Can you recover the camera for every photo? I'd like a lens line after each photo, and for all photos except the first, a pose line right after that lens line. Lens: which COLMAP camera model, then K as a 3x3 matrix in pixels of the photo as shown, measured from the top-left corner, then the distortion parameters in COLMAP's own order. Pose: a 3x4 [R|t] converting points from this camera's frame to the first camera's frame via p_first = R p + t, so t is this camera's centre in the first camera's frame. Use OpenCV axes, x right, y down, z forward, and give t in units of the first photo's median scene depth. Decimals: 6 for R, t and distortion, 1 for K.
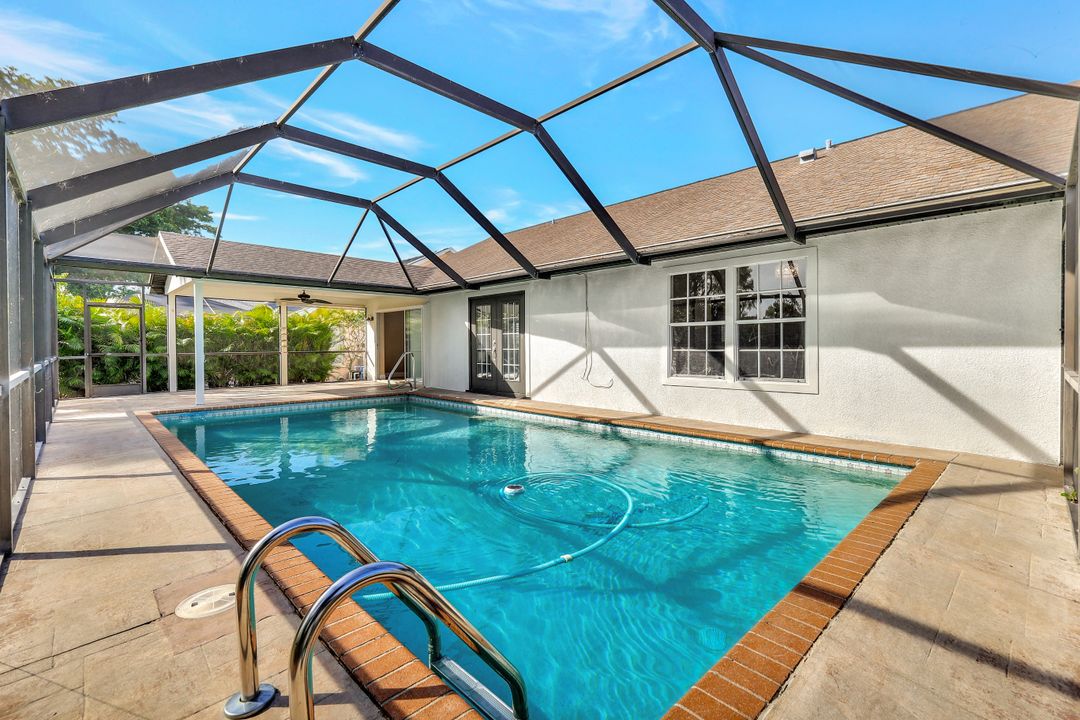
lens RADIAL K [[473.5, 0, 555.4], [0, 473.5, 348.5], [0, 0, 1]] dist [0.006710, -0.001194]
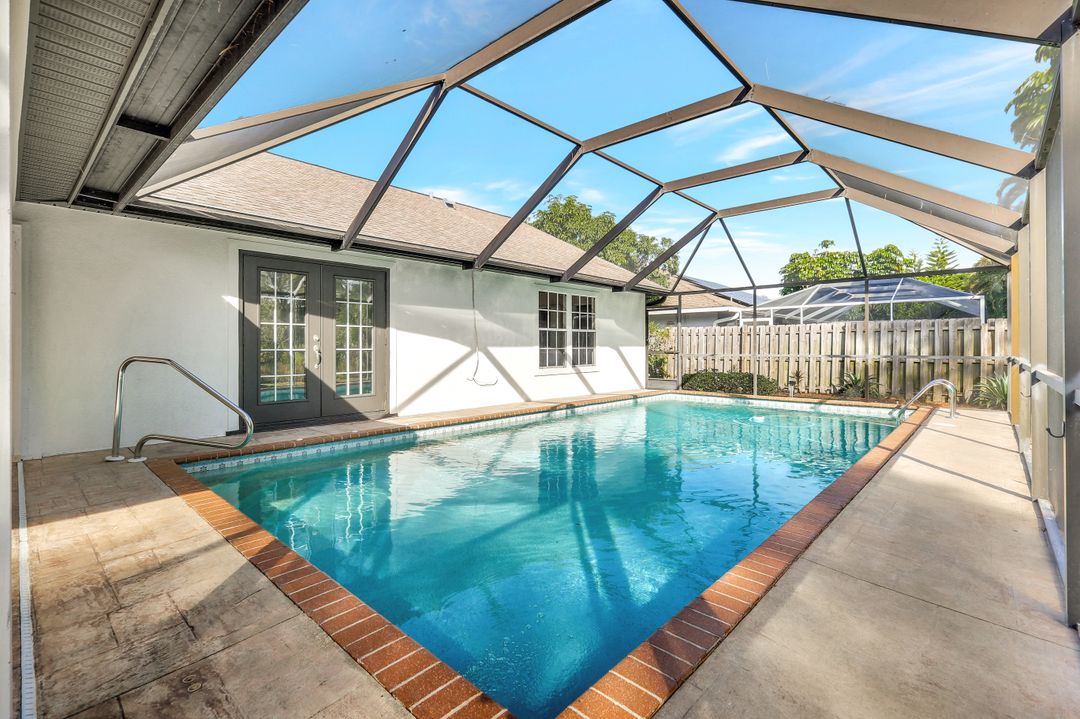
lens RADIAL K [[473.5, 0, 541.6], [0, 473.5, 350.3], [0, 0, 1]] dist [0.006710, -0.001194]
pose [[-0.020259, -0.006699, 0.999772, -1.010933], [0.004584, 0.999966, 0.006793, -0.001064], [-0.999784, 0.004721, -0.020227, 0.975937]]
